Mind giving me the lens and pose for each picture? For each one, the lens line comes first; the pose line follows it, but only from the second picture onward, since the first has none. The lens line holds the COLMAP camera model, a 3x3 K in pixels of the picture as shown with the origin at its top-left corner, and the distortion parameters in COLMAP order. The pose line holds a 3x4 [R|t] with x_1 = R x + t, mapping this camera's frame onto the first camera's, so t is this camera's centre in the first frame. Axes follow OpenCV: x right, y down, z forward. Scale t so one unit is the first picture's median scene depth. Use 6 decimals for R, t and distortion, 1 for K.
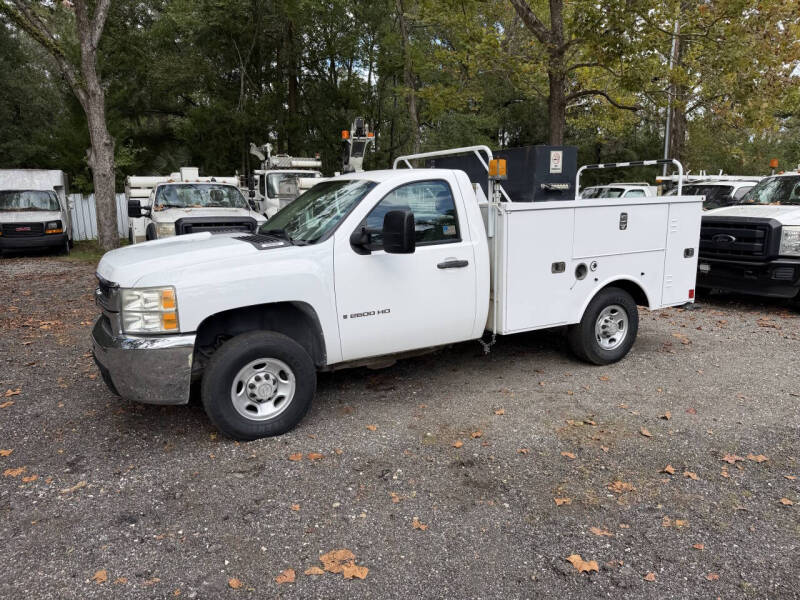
lens RADIAL K [[564.3, 0, 397.3], [0, 564.3, 304.1], [0, 0, 1]] dist [0.028931, -0.040341]
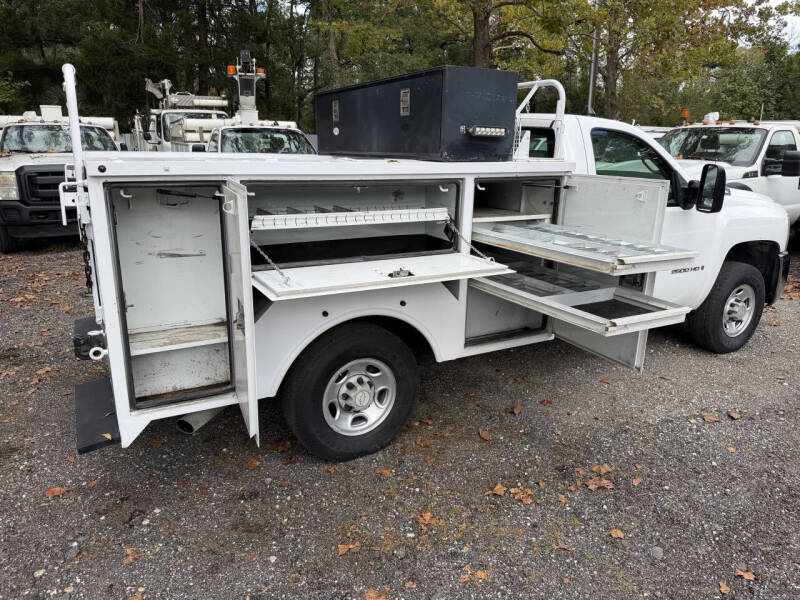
lens RADIAL K [[564.3, 0, 404.0], [0, 564.3, 298.9], [0, 0, 1]] dist [0.028931, -0.040341]
pose [[0.994159, -0.014655, 0.106925, 0.176778], [0.005587, 0.996398, 0.084620, -0.039894], [-0.107780, -0.083528, 0.990660, 0.143987]]
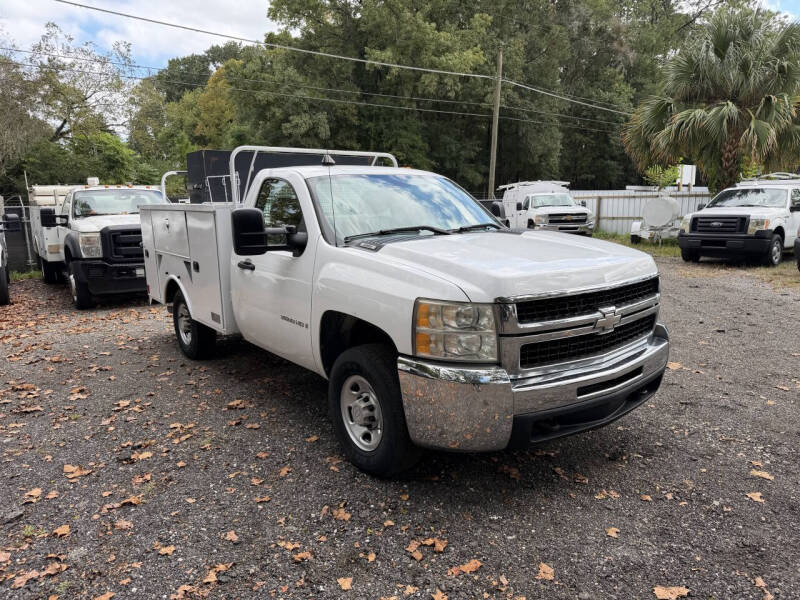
lens RADIAL K [[564.3, 0, 392.6], [0, 564.3, 312.3], [0, 0, 1]] dist [0.028931, -0.040341]
pose [[0.230884, 0.185874, -0.955062, 1.407953], [-0.162022, 0.975223, 0.150629, -0.155668], [0.959396, 0.119963, 0.255279, 0.842344]]
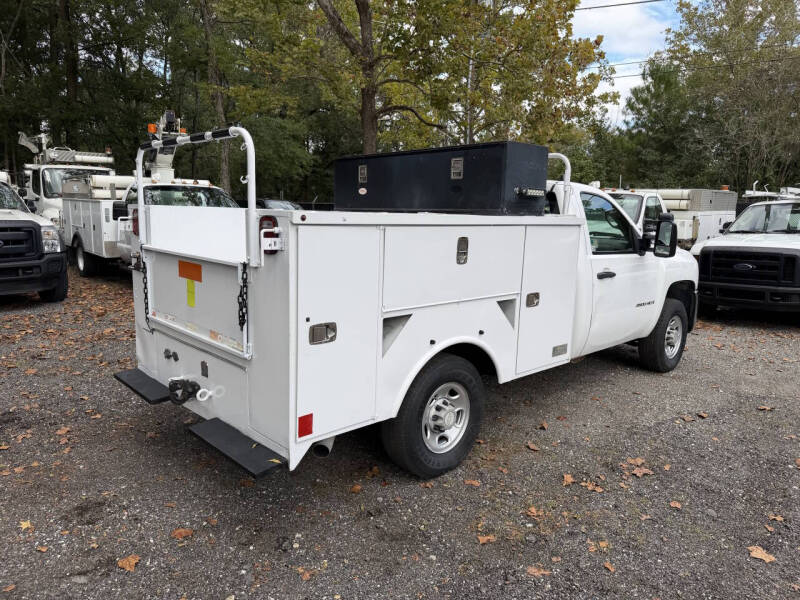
lens RADIAL K [[564.3, 0, 406.8], [0, 564.3, 296.5], [0, 0, 1]] dist [0.028931, -0.040341]
pose [[0.936621, -0.029272, 0.349118, -0.085017], [0.037812, 0.999129, -0.017671, -0.021898], [-0.348297, 0.029752, 0.936912, 0.106251]]
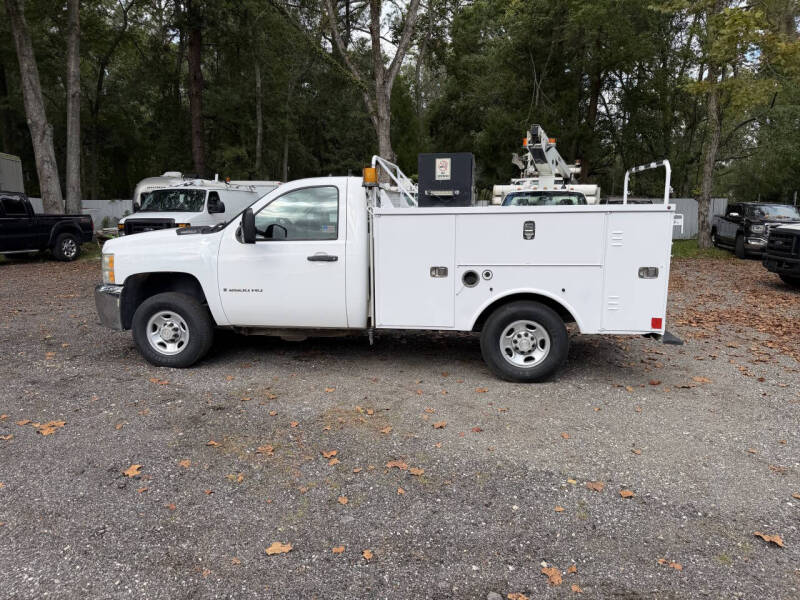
lens RADIAL K [[564.3, 0, 396.3], [0, 564.3, 300.8], [0, 0, 1]] dist [0.028931, -0.040341]
pose [[0.806026, 0.113397, -0.580916, 0.791499], [-0.124707, 0.991980, 0.020606, -0.023397], [0.578594, 0.055835, 0.813702, 0.124908]]
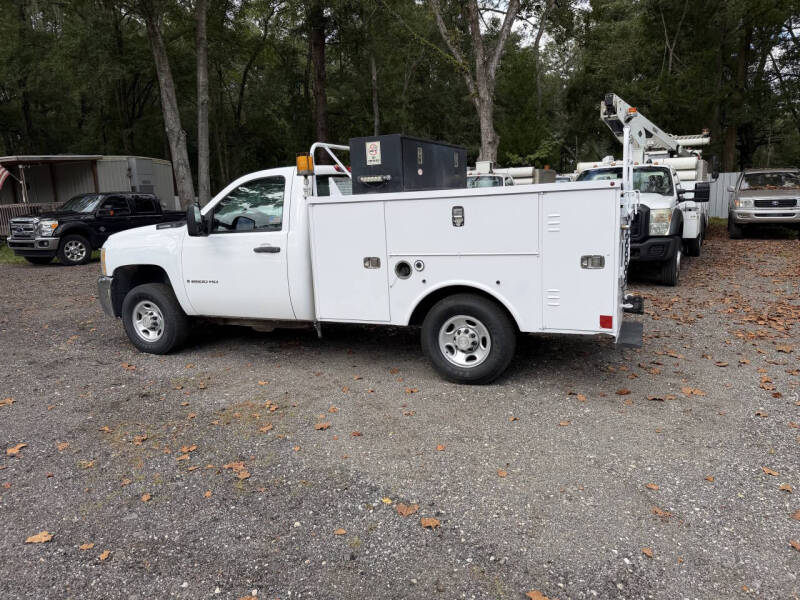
lens RADIAL K [[564.3, 0, 394.5], [0, 564.3, 293.7], [0, 0, 1]] dist [0.028931, -0.040341]
pose [[0.619161, 0.124591, -0.775317, 1.023432], [-0.117978, 0.990886, 0.065016, -0.076679], [0.776351, 0.051215, 0.628216, 0.414906]]
